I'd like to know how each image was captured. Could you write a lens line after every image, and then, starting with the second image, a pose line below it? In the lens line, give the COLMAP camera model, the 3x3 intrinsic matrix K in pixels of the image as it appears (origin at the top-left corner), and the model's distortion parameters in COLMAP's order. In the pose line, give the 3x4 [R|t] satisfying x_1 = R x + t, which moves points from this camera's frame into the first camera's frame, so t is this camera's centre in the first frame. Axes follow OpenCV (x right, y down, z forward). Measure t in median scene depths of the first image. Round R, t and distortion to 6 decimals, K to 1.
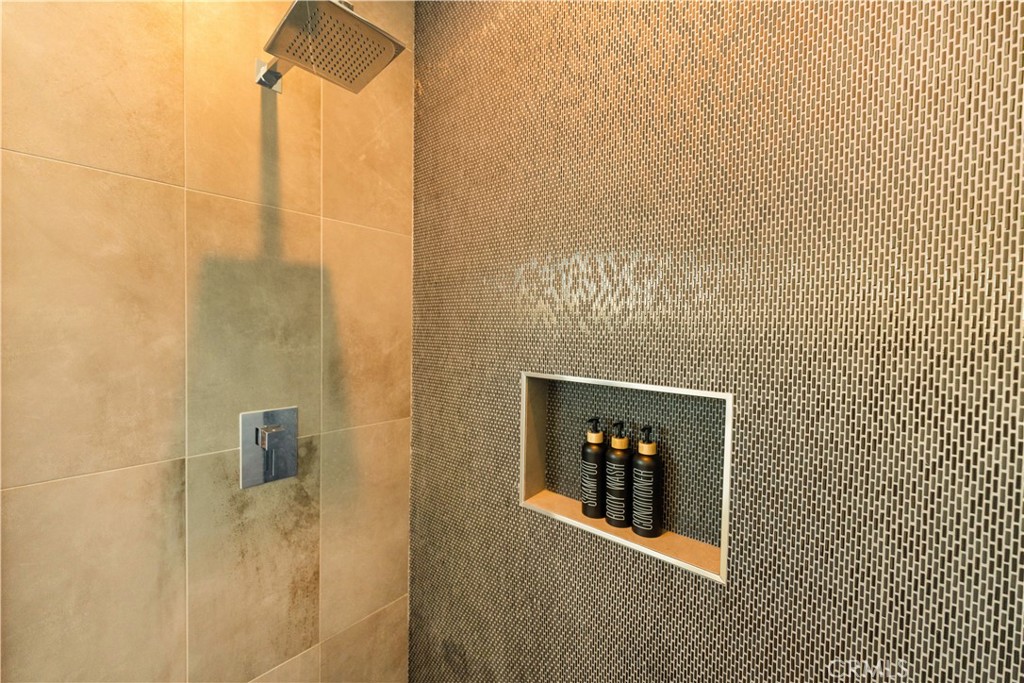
lens RADIAL K [[410.0, 0, 506.2], [0, 410.0, 338.1], [0, 0, 1]] dist [-0.001937, -0.000178]
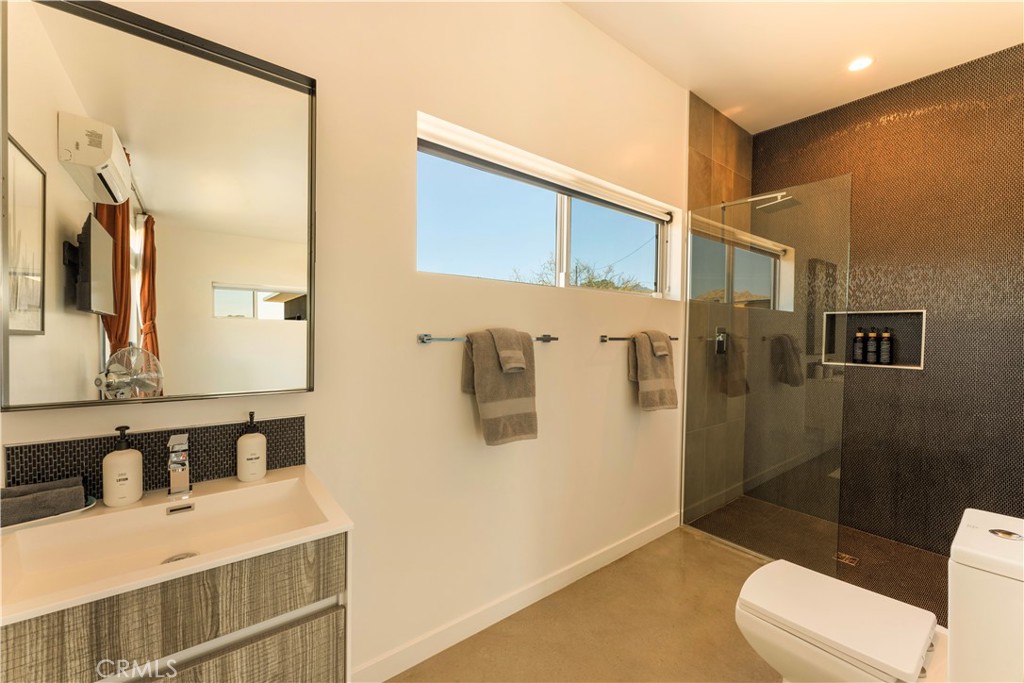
lens RADIAL K [[410.0, 0, 511.4], [0, 410.0, 342.7], [0, 0, 1]] dist [-0.001937, -0.000178]
pose [[0.984817, 0.002589, -0.173574, -1.707583], [-0.002984, 0.999994, -0.002019, 0.332287], [0.173568, 0.002506, 0.984819, -2.227422]]
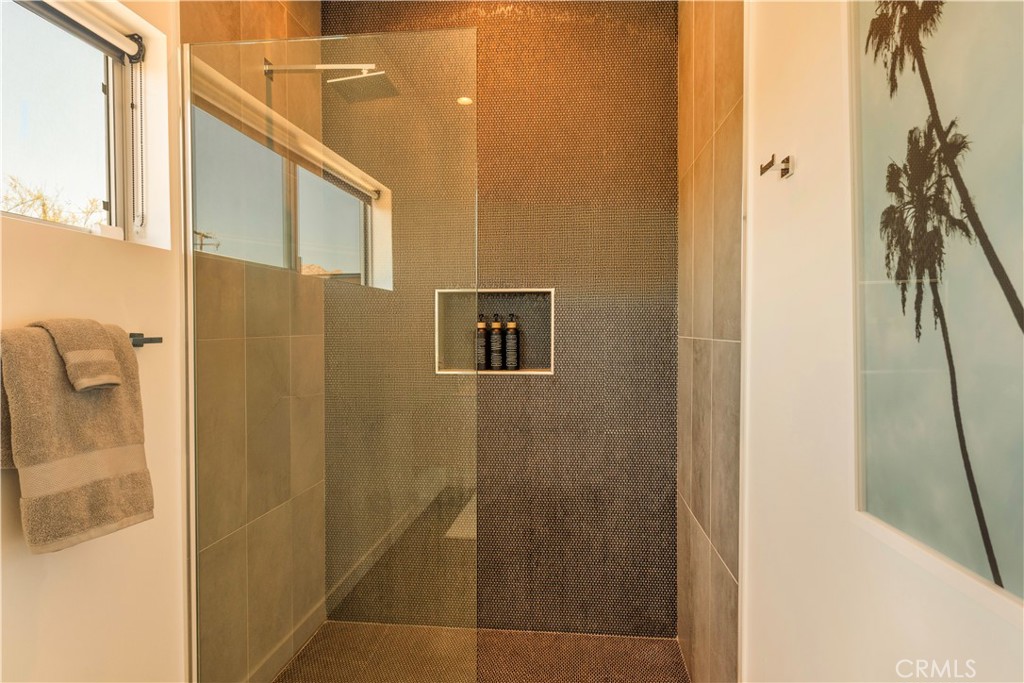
lens RADIAL K [[619.6, 0, 516.2], [0, 619.6, 341.8], [0, 0, 1]] dist [-0.006562, -0.005660]
pose [[0.810739, -0.028594, 0.584709, -1.303123], [0.028707, 0.999547, 0.009077, 0.316675], [-0.584704, 0.009426, 0.811192, -1.322821]]
